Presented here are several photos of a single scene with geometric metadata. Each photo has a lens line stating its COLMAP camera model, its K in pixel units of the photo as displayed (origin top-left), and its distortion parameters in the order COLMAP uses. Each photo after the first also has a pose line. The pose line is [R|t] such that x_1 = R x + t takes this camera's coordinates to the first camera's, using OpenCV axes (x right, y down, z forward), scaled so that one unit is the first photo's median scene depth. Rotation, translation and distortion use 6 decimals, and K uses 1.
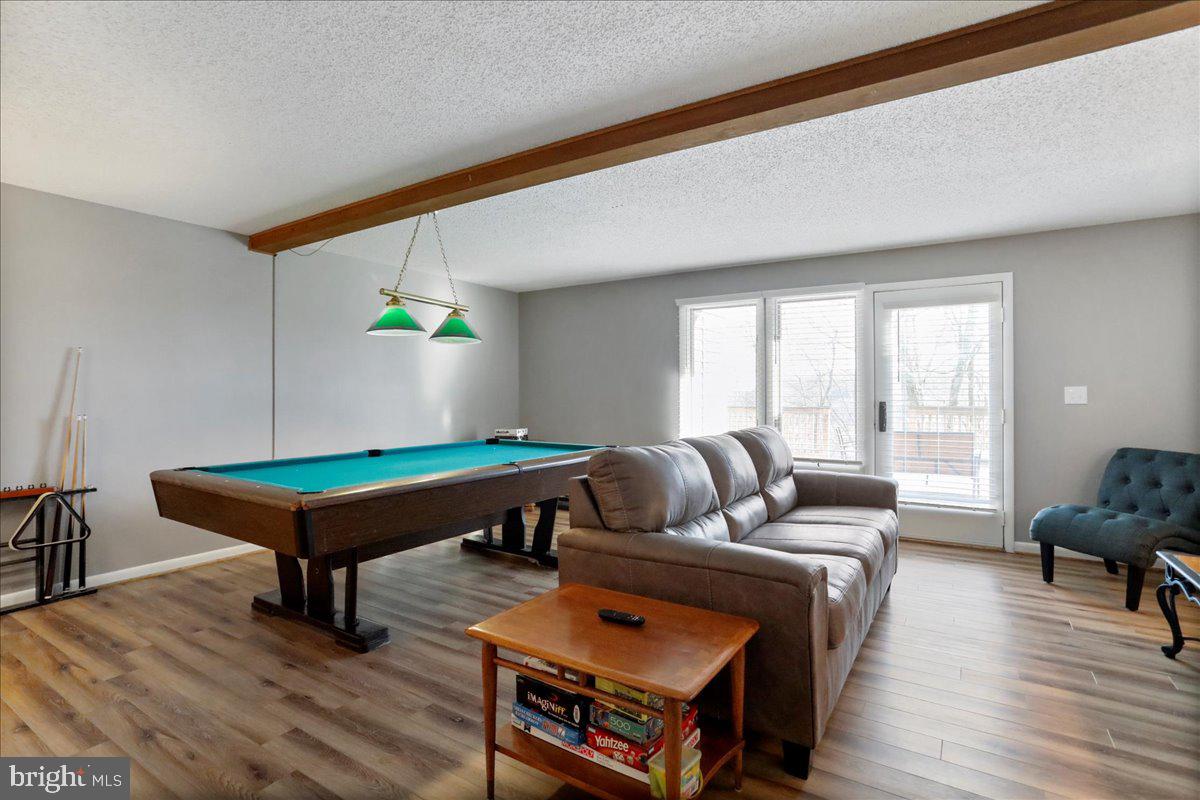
lens RADIAL K [[589.4, 0, 598.1], [0, 589.4, 391.8], [0, 0, 1]] dist [-0.063260, 0.034311]
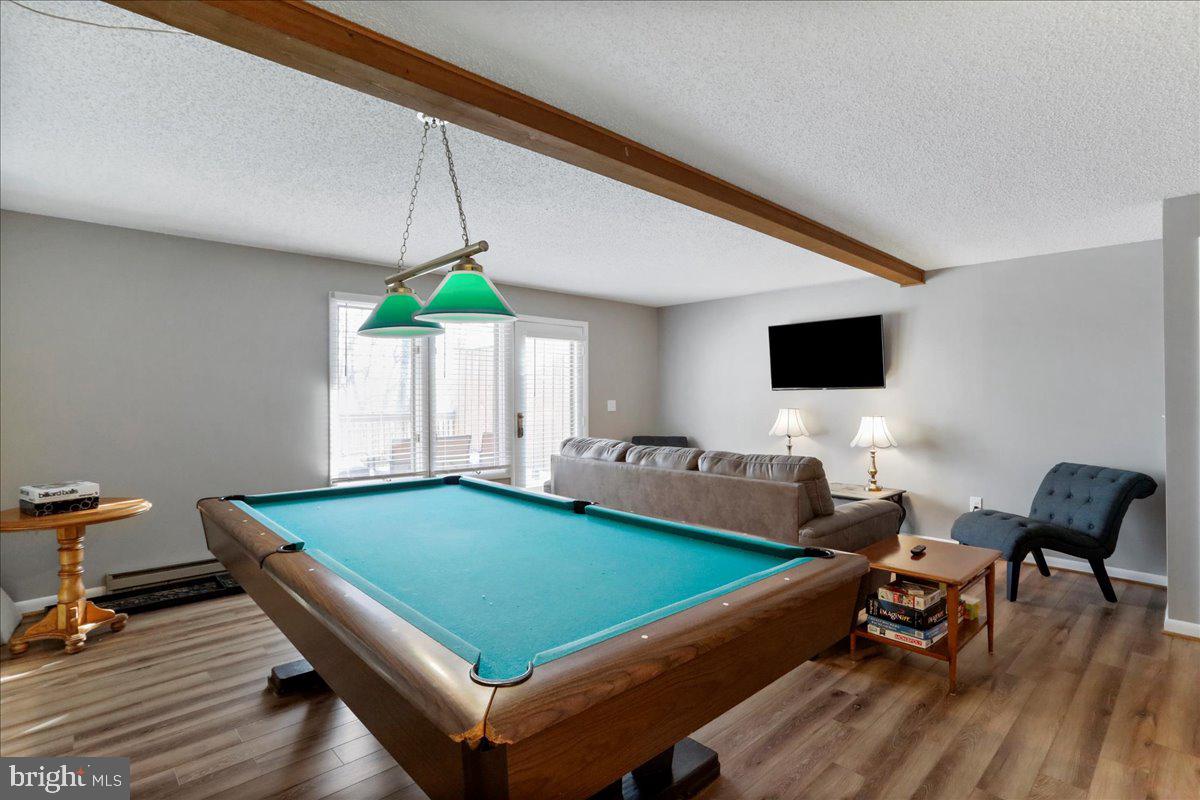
lens RADIAL K [[589.4, 0, 598.1], [0, 589.4, 391.8], [0, 0, 1]] dist [-0.063260, 0.034311]
pose [[0.245318, 0.004675, 0.969431, -0.717043], [-0.000773, 0.999989, -0.004626, -0.022418], [-0.969442, 0.000386, 0.245319, 0.593722]]
